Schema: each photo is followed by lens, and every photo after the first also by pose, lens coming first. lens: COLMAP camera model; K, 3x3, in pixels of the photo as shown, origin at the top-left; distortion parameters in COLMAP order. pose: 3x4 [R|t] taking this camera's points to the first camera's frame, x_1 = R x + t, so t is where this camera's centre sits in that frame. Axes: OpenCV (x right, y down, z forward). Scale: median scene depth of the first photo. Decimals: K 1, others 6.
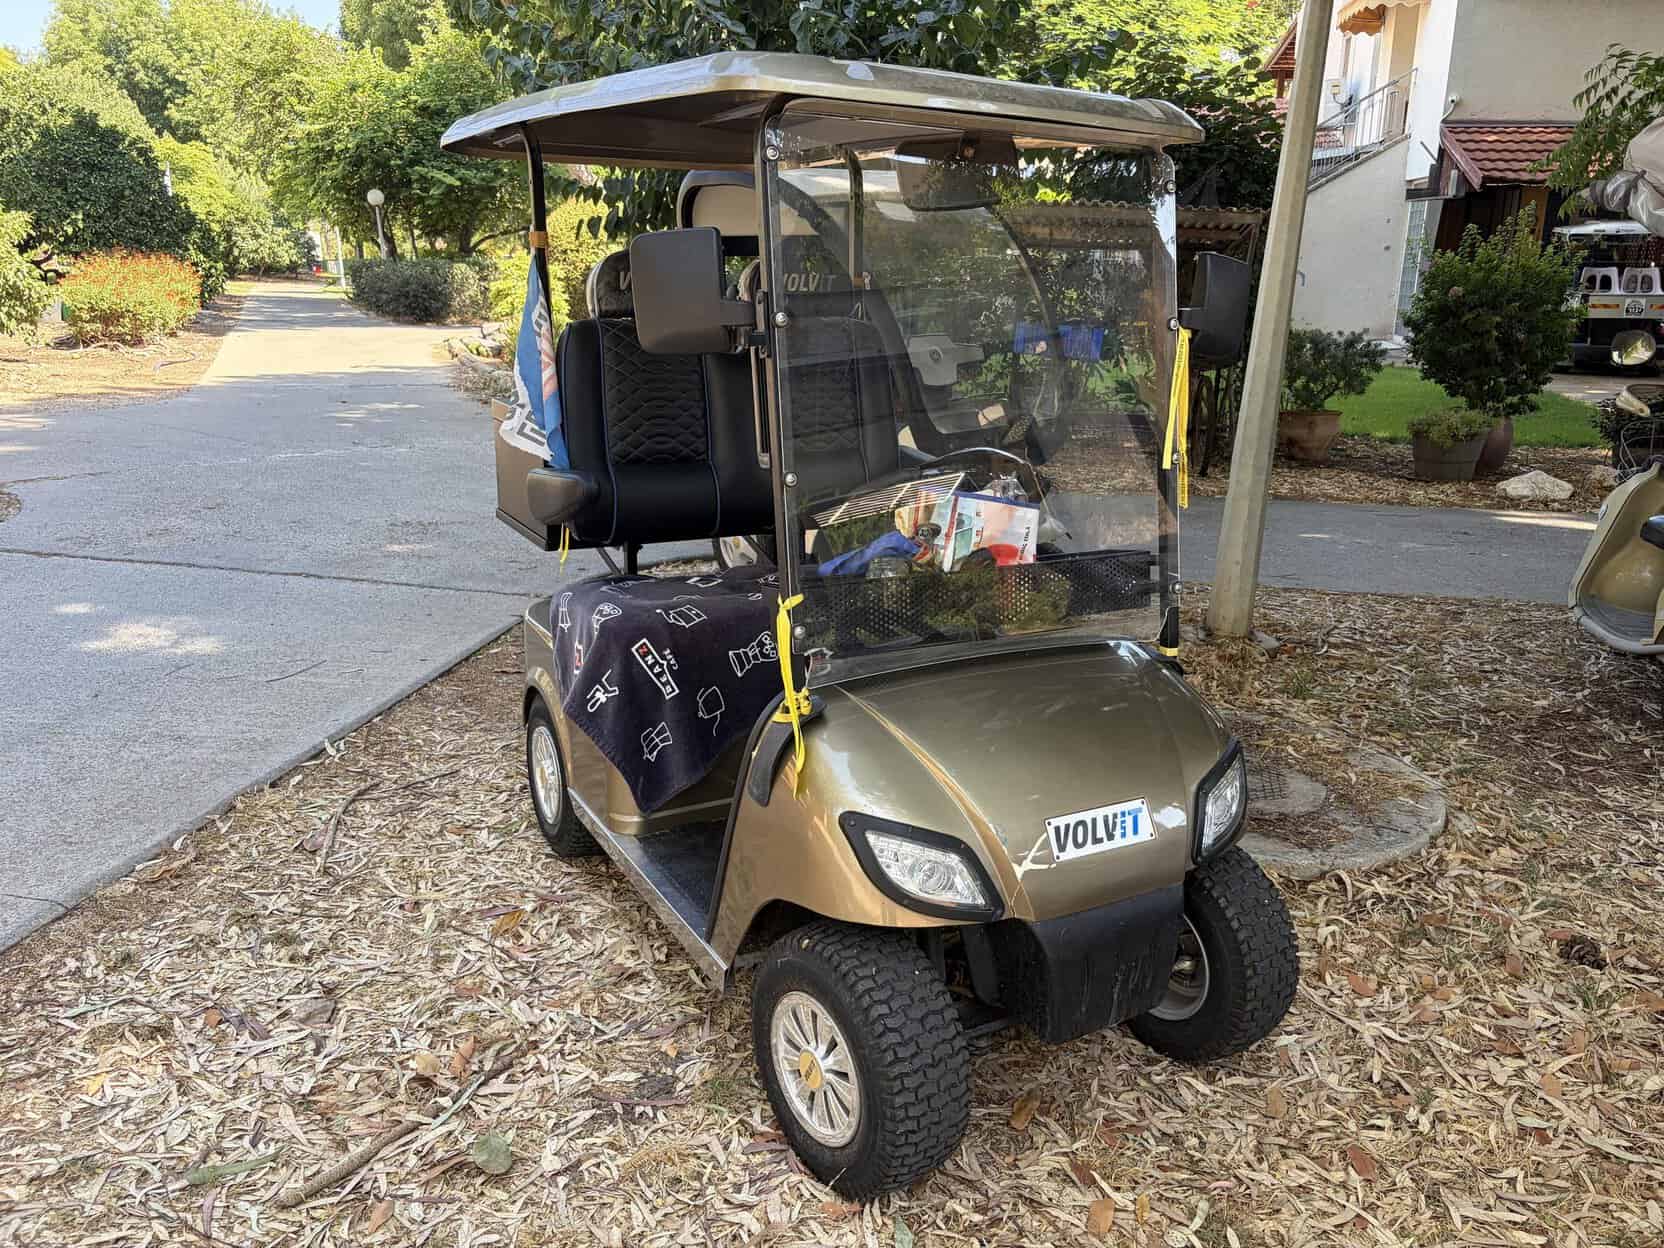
lens RADIAL K [[1205.7, 0, 872.8], [0, 1205.7, 623.2], [0, 0, 1]] dist [0.040983, -0.045641]
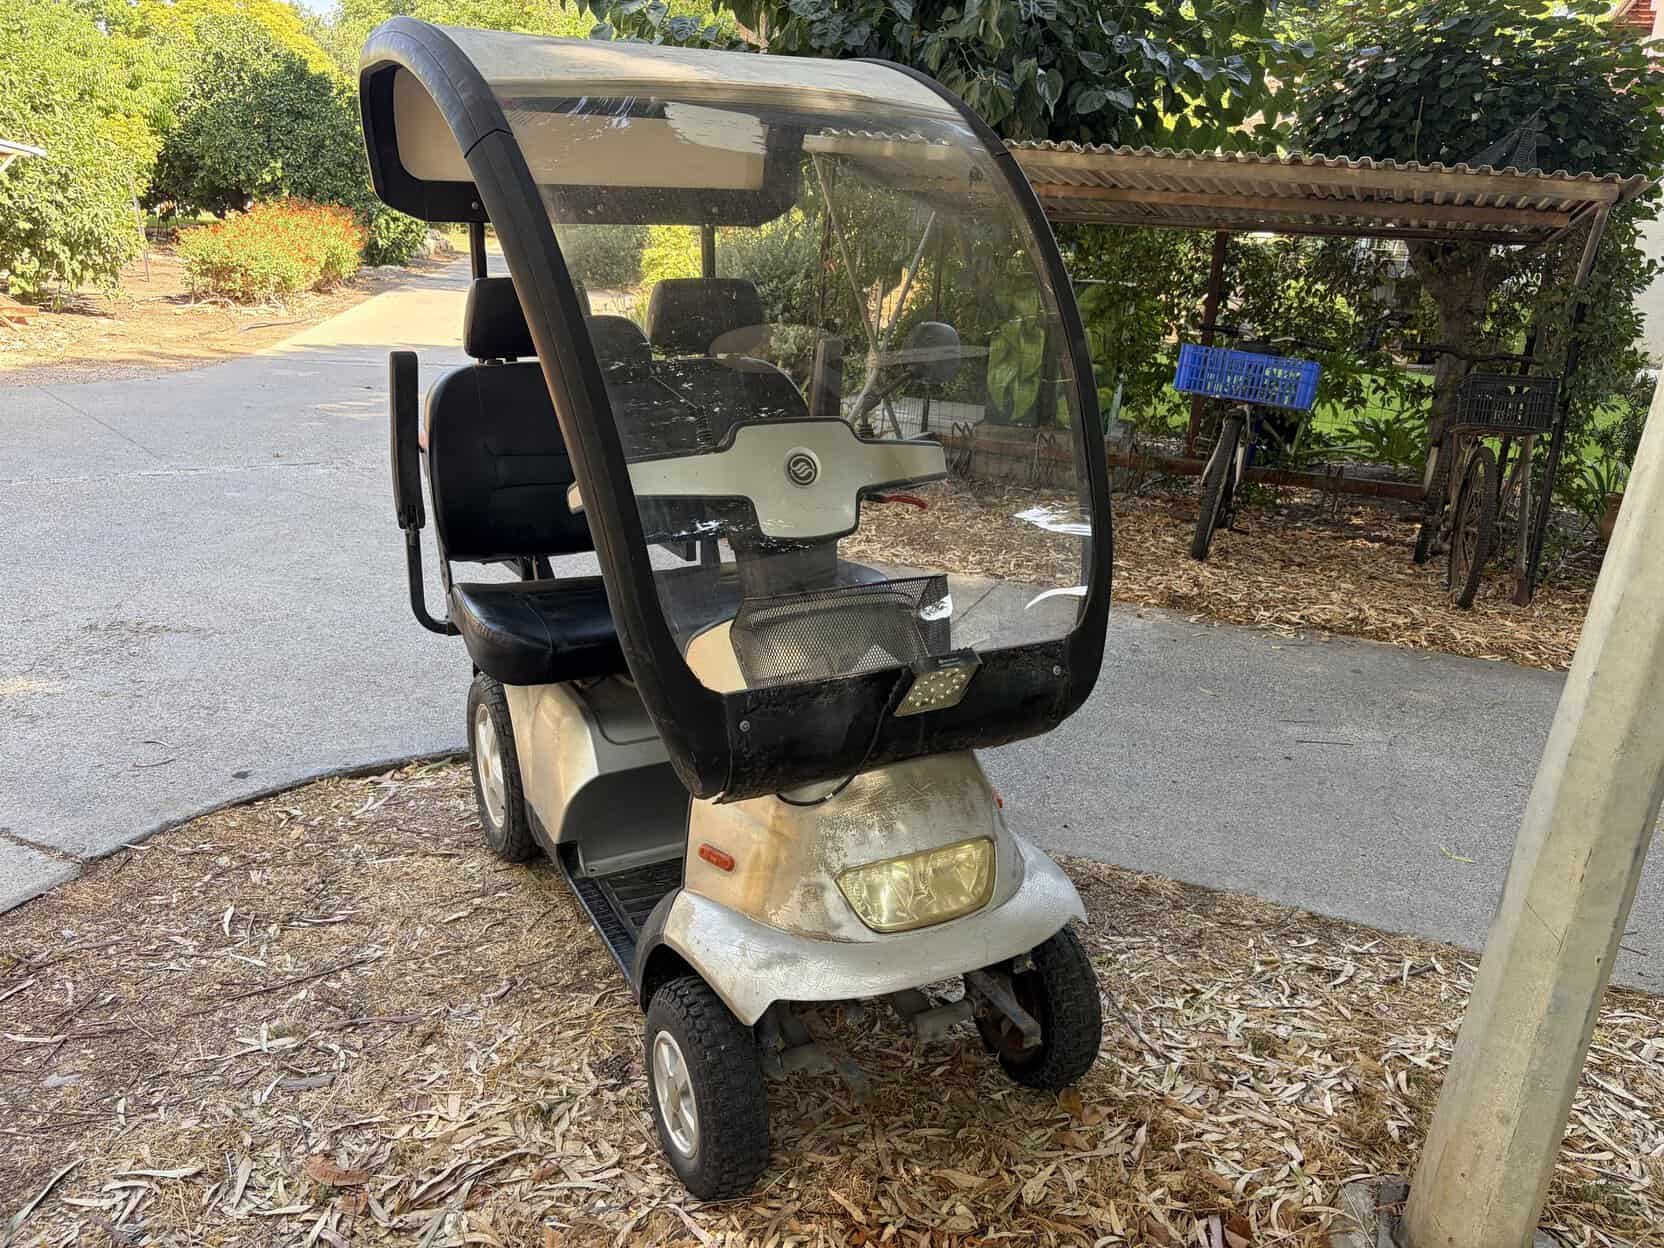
lens RADIAL K [[1205.7, 0, 872.8], [0, 1205.7, 623.2], [0, 0, 1]] dist [0.040983, -0.045641]
pose [[0.977939, 0.096531, -0.185247, 0.050971], [-0.093065, 0.995285, 0.027333, -0.056530], [0.187012, -0.009490, 0.982312, 0.182265]]
